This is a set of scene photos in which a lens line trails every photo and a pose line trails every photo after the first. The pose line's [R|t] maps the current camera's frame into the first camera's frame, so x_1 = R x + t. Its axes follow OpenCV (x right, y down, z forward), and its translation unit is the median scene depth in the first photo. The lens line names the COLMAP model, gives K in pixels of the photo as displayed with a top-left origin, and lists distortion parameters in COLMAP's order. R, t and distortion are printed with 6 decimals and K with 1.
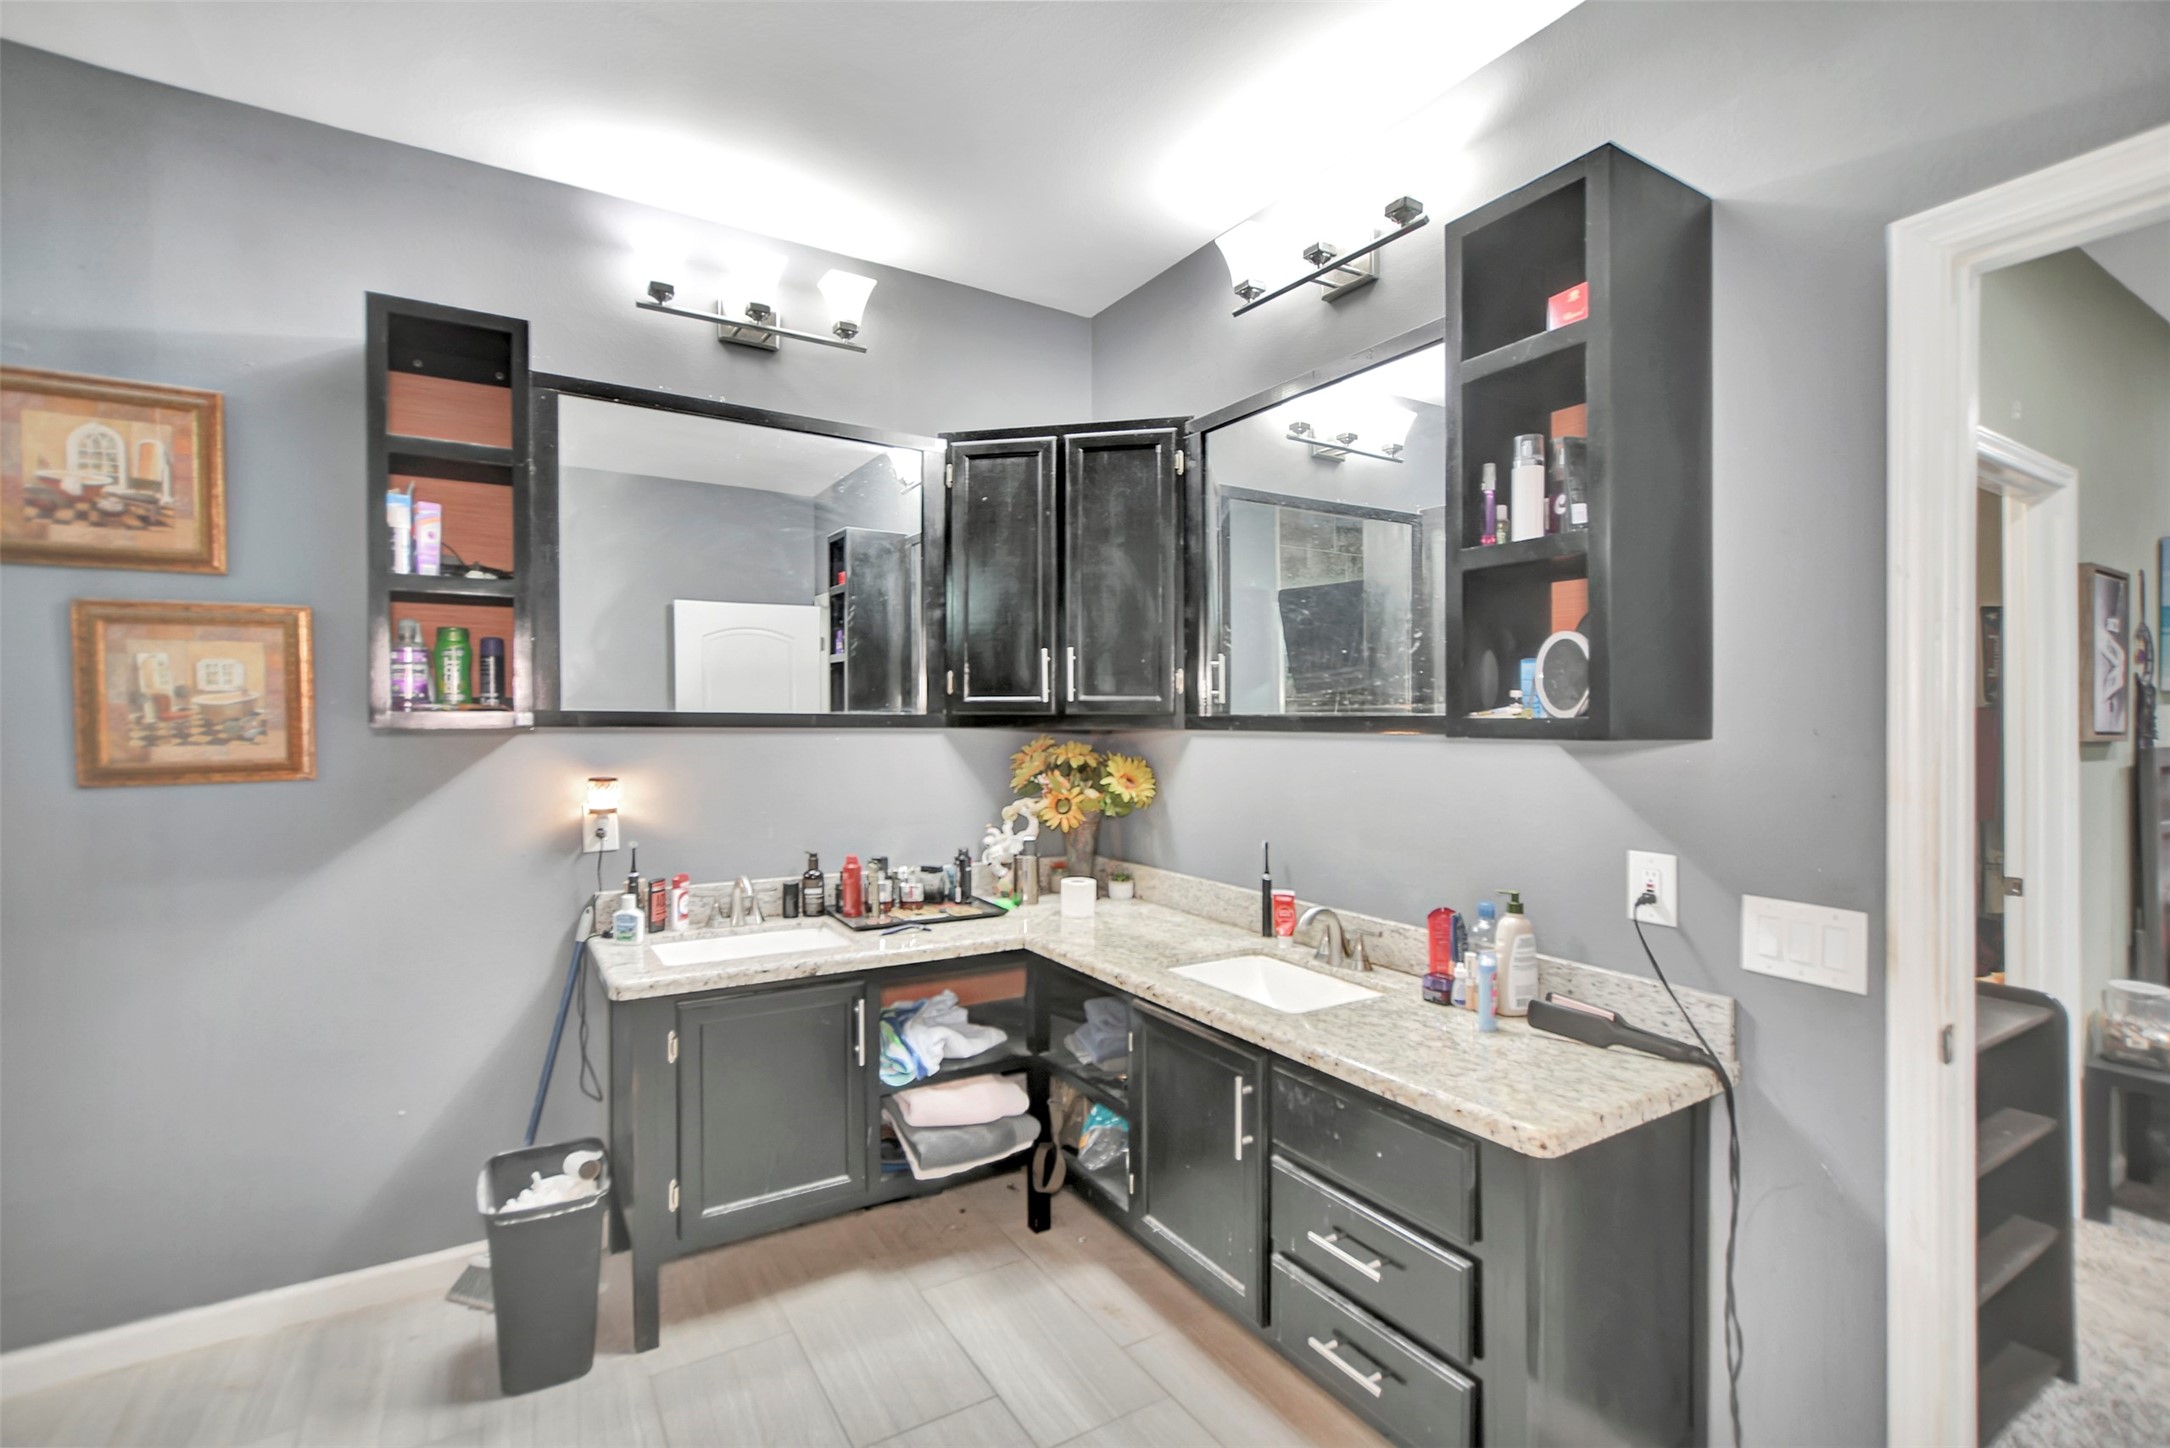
lens RADIAL K [[978.7, 0, 1085.0], [0, 978.7, 724.0], [0, 0, 1]] dist [0.001894, 0.000447]
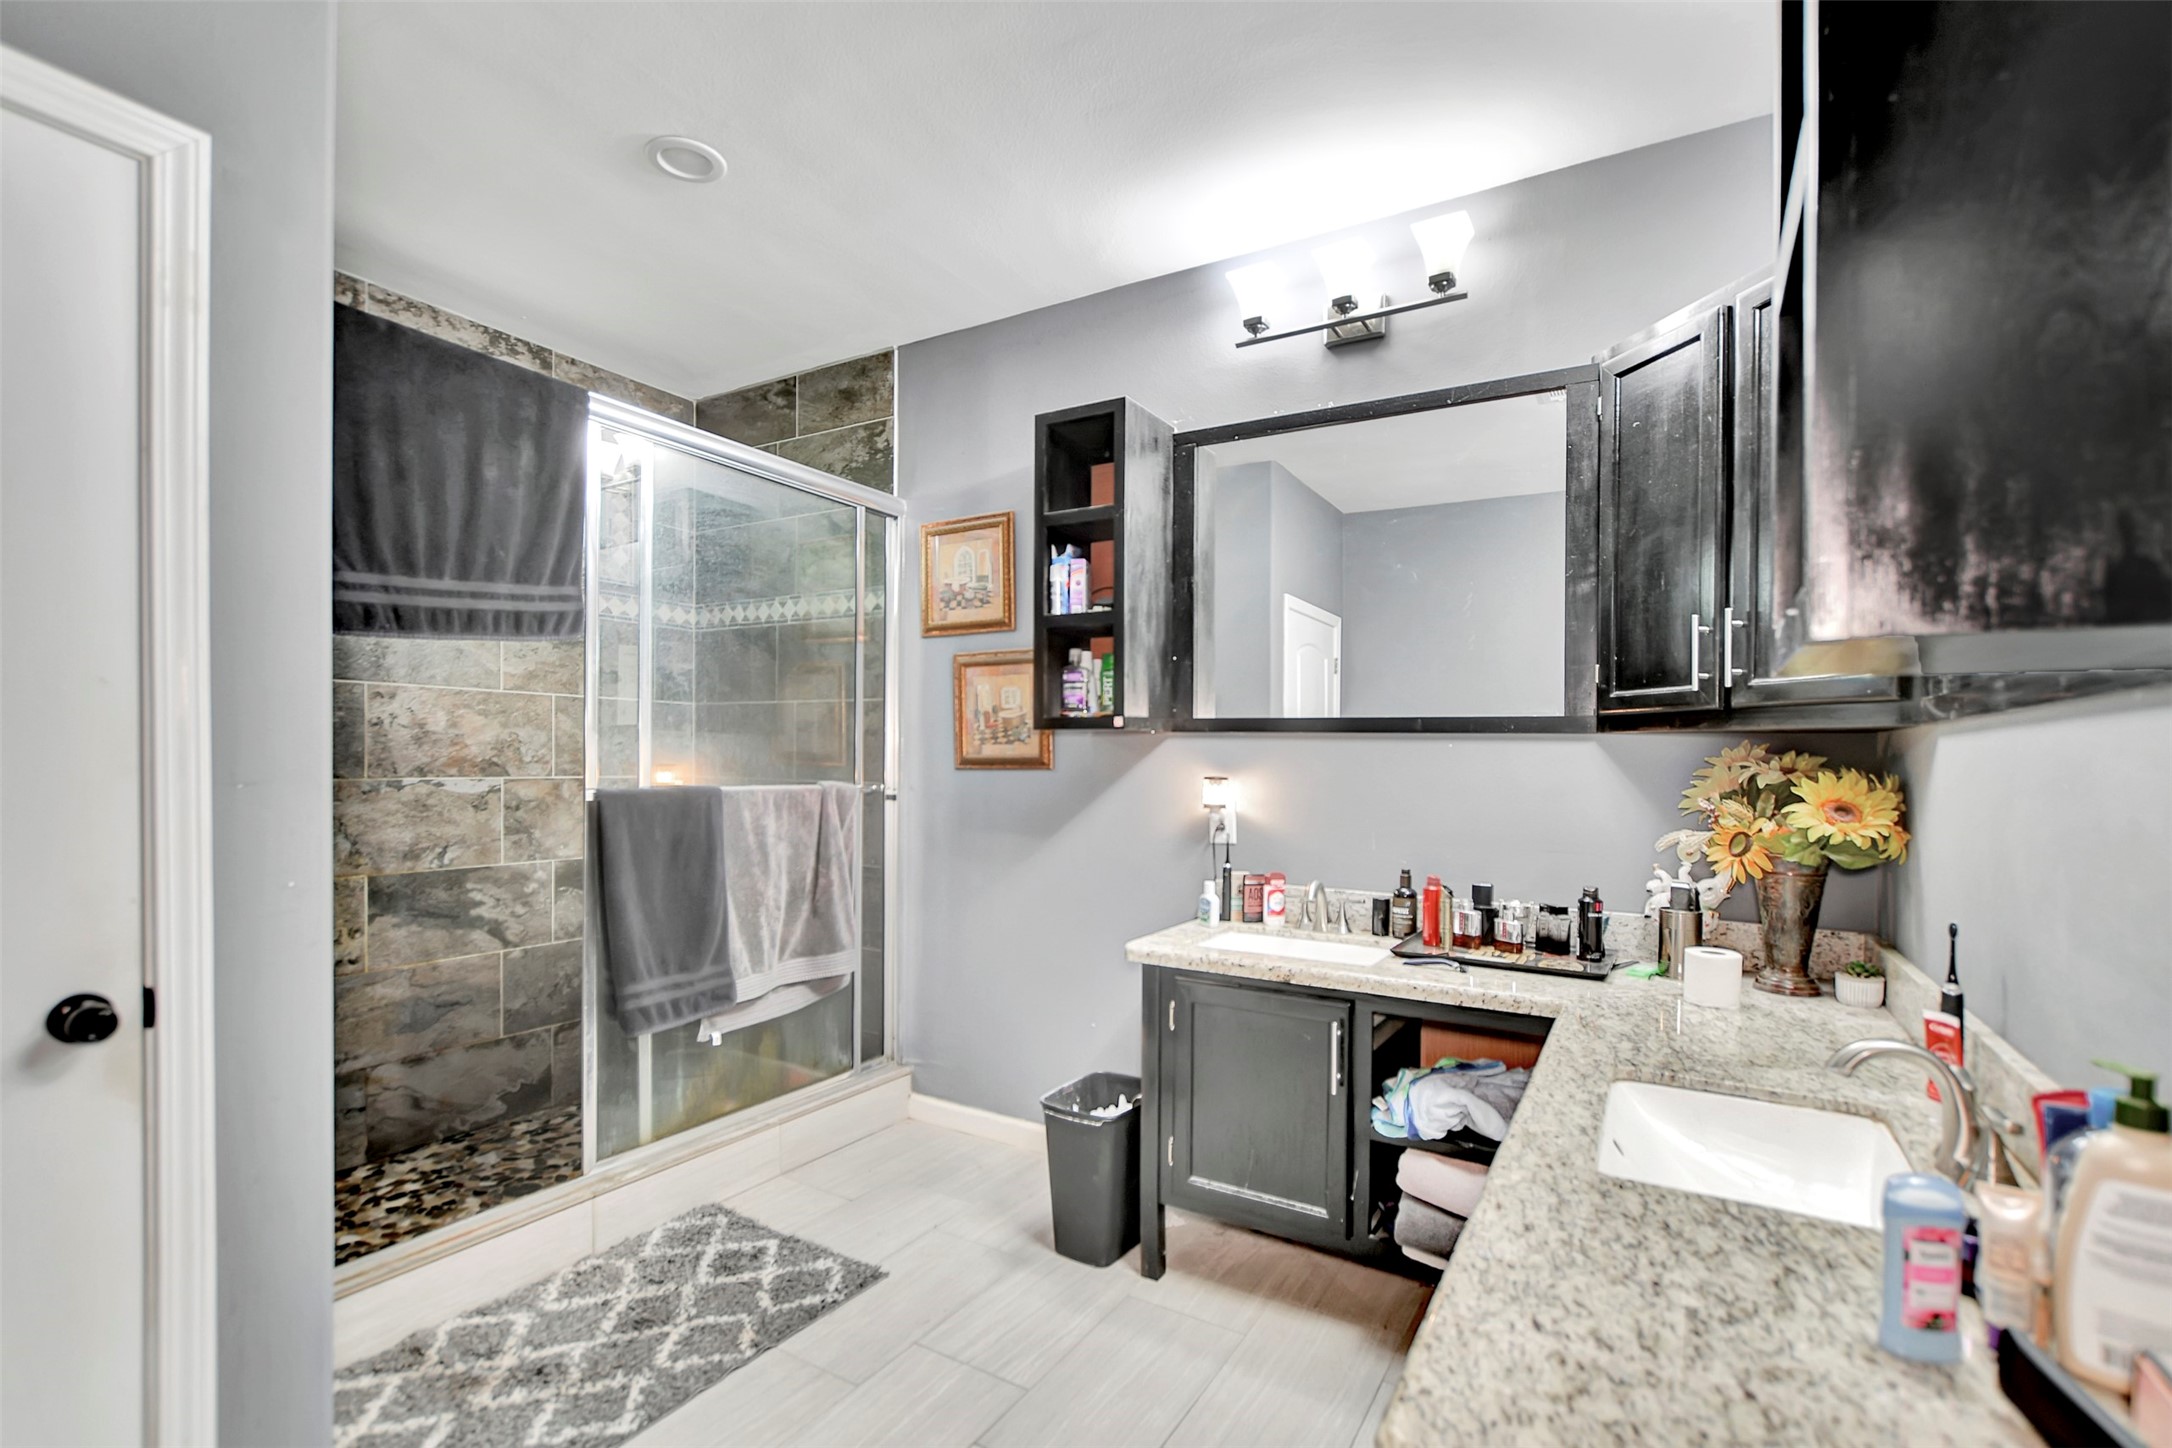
lens RADIAL K [[1004.8, 0, 1096.7], [0, 1004.8, 759.3], [0, 0, 1]] dist [-0.000276, 0.000455]
pose [[0.462353, 0.002942, -0.886691, 0.546051], [-0.015318, 0.999872, -0.004669, 0.049787], [0.886564, 0.015741, 0.462339, 0.404941]]
